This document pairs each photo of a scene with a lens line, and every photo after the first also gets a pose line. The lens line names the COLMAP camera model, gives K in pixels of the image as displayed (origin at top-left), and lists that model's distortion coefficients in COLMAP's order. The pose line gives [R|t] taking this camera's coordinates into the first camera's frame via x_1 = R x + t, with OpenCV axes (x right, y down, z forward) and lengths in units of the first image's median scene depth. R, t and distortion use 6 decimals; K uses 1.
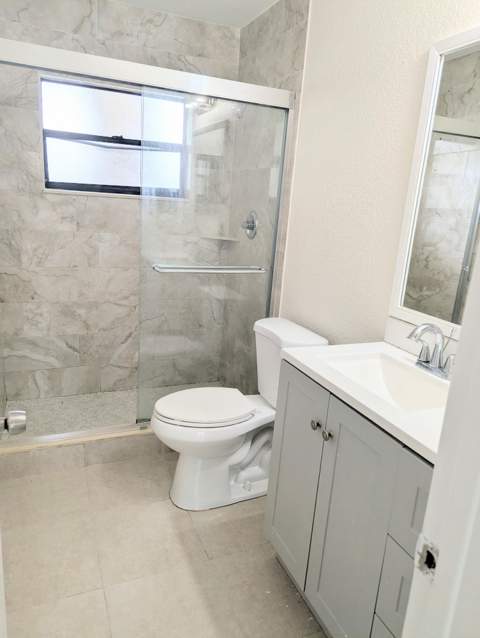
lens RADIAL K [[442.8, 0, 239.7], [0, 442.8, 316.0], [0, 0, 1]] dist [0.035713, -0.034090]
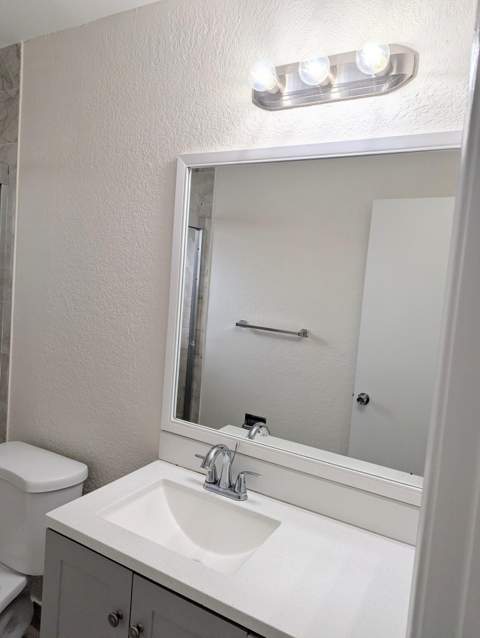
lens RADIAL K [[442.8, 0, 244.9], [0, 442.8, 319.2], [0, 0, 1]] dist [0.035713, -0.034090]
pose [[0.791723, -0.057630, 0.608156, -0.052083], [0.129566, 0.988732, -0.074981, -0.103647], [-0.596982, 0.138161, 0.790269, 0.120164]]
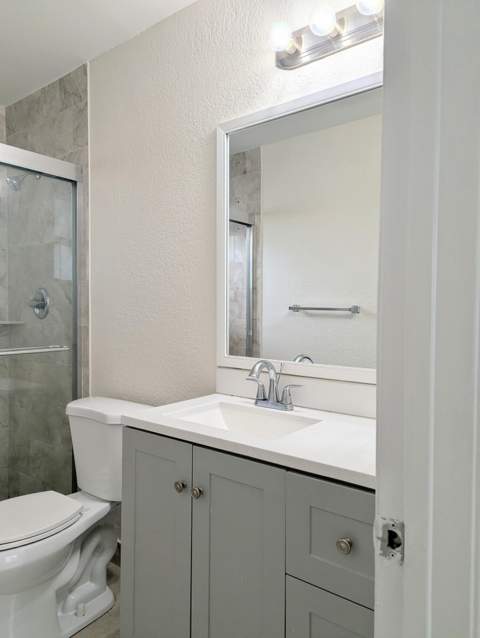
lens RADIAL K [[442.8, 0, 242.2], [0, 442.8, 321.5], [0, 0, 1]] dist [0.035713, -0.034090]
pose [[0.870098, -0.080708, 0.486226, -0.077543], [0.175128, 0.972753, -0.151925, 0.048919], [-0.460716, 0.217341, 0.860525, 0.060362]]
